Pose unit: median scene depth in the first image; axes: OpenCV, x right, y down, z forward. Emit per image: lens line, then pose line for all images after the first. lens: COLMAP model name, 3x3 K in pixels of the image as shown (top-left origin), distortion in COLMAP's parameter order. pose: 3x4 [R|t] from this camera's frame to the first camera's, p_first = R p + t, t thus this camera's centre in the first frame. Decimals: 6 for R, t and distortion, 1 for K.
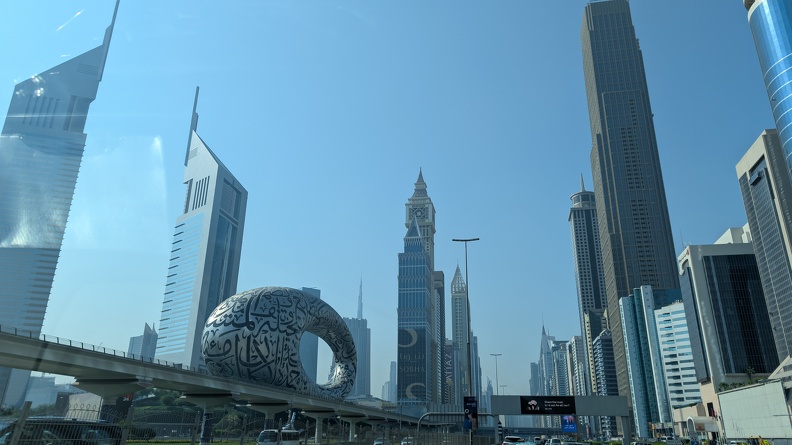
lens RADIAL K [[576.7, 0, 398.3], [0, 576.7, 208.6], [0, 0, 1]] dist [0.010260, -0.008186]
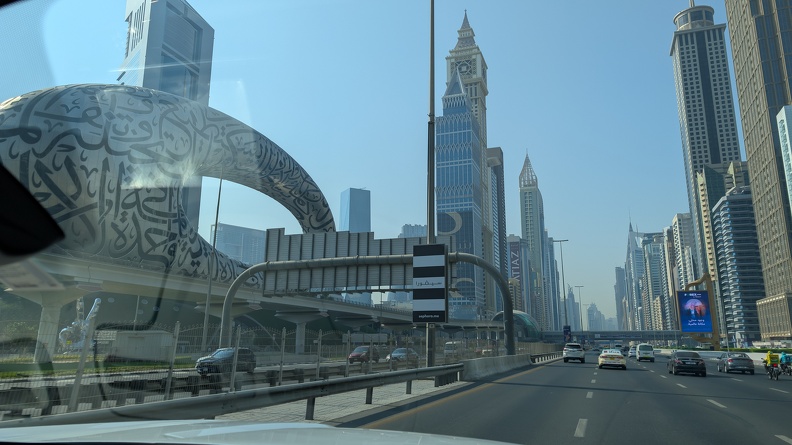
lens RADIAL K [[576.7, 0, 401.5], [0, 576.7, 216.6], [0, 0, 1]] dist [0.010260, -0.008186]
pose [[0.990489, -0.042519, -0.130861, 0.064325], [0.062259, 0.986622, 0.150669, 0.116307], [0.122704, -0.157383, 0.979885, 0.290875]]
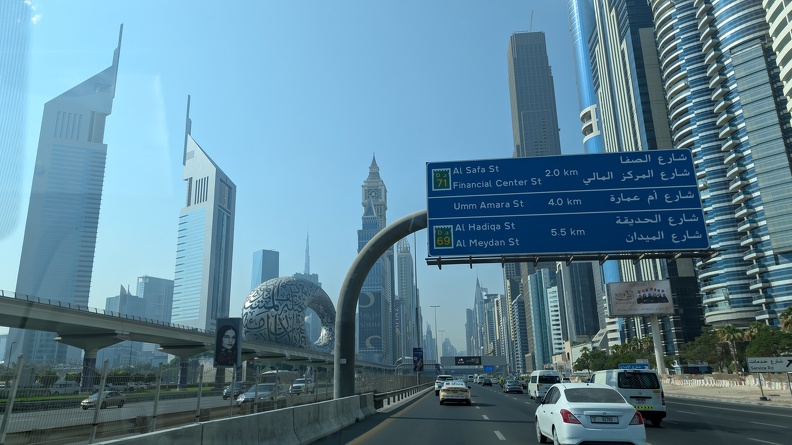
lens RADIAL K [[576.7, 0, 380.0], [0, 576.7, 200.6], [0, 0, 1]] dist [0.010260, -0.008186]
pose [[0.997330, -0.007508, 0.072634, -0.051240], [0.001806, 0.996931, 0.078261, -0.099528], [-0.072998, -0.077920, 0.994283, -0.249521]]
